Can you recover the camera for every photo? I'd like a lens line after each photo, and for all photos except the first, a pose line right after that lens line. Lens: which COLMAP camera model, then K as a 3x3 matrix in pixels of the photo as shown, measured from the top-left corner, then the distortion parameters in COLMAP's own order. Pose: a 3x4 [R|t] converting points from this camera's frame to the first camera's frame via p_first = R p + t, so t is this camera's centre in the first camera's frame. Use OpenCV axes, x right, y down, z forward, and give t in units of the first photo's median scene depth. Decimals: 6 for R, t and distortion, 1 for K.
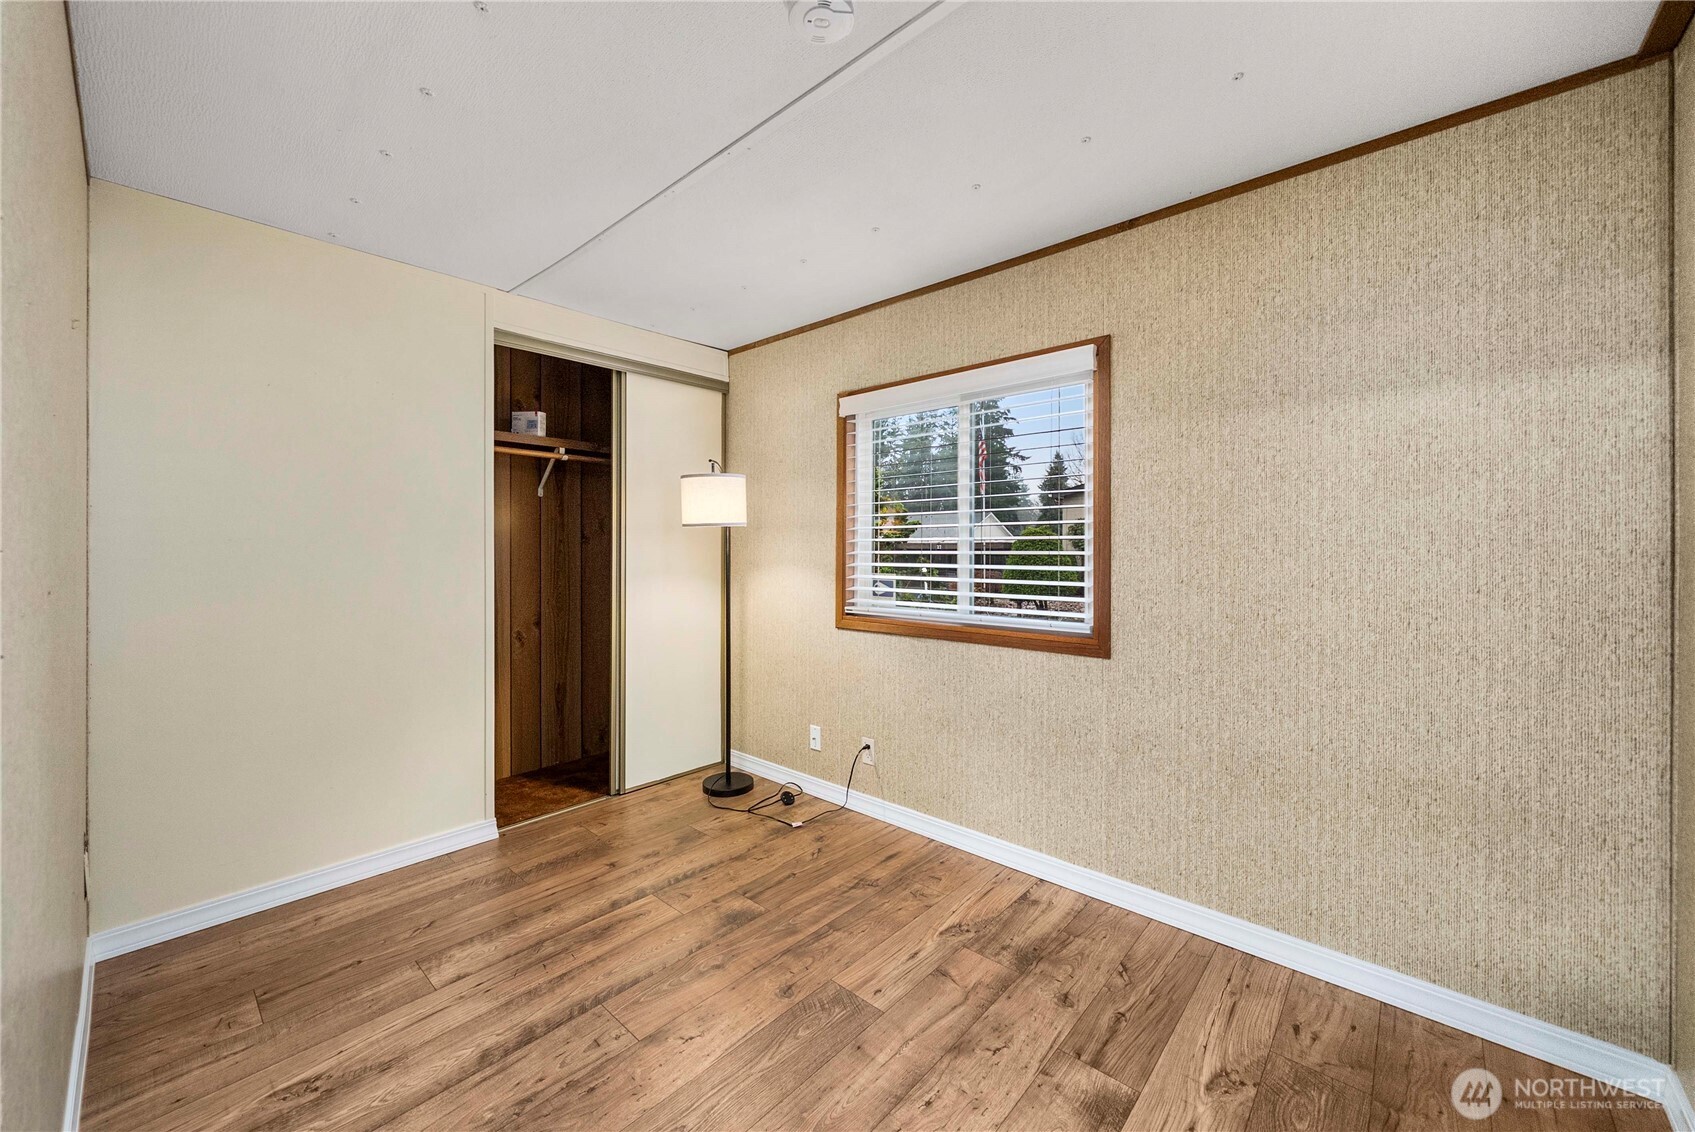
lens RADIAL K [[653.0, 0, 854.4], [0, 653.0, 543.9], [0, 0, 1]] dist [-0.001895, 0.000000]
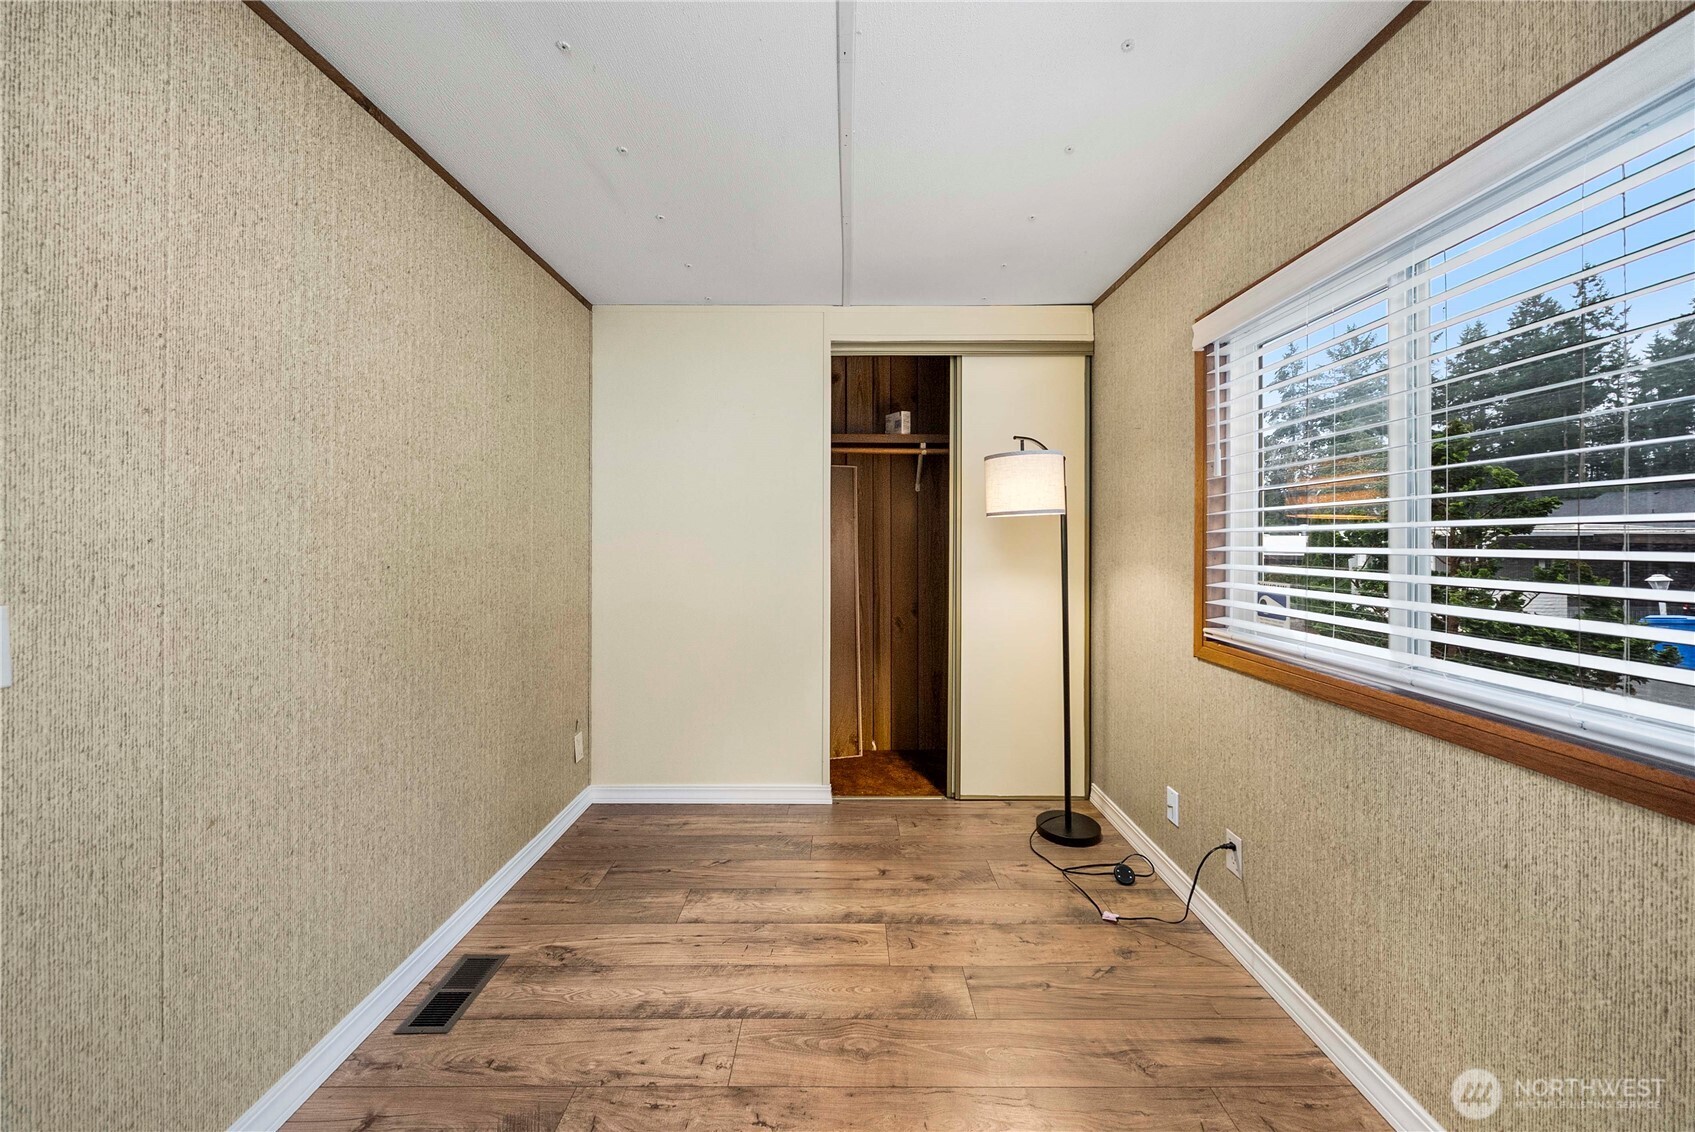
lens RADIAL K [[618.1, 0, 846.3], [0, 618.1, 536.0], [0, 0, 1]] dist [-0.003983, -0.000224]
pose [[0.661368, -0.000176, -0.750062, 0.227789], [0.000570, 1.000000, 0.000267, -0.001229], [0.750061, -0.000604, 0.661368, 0.301839]]
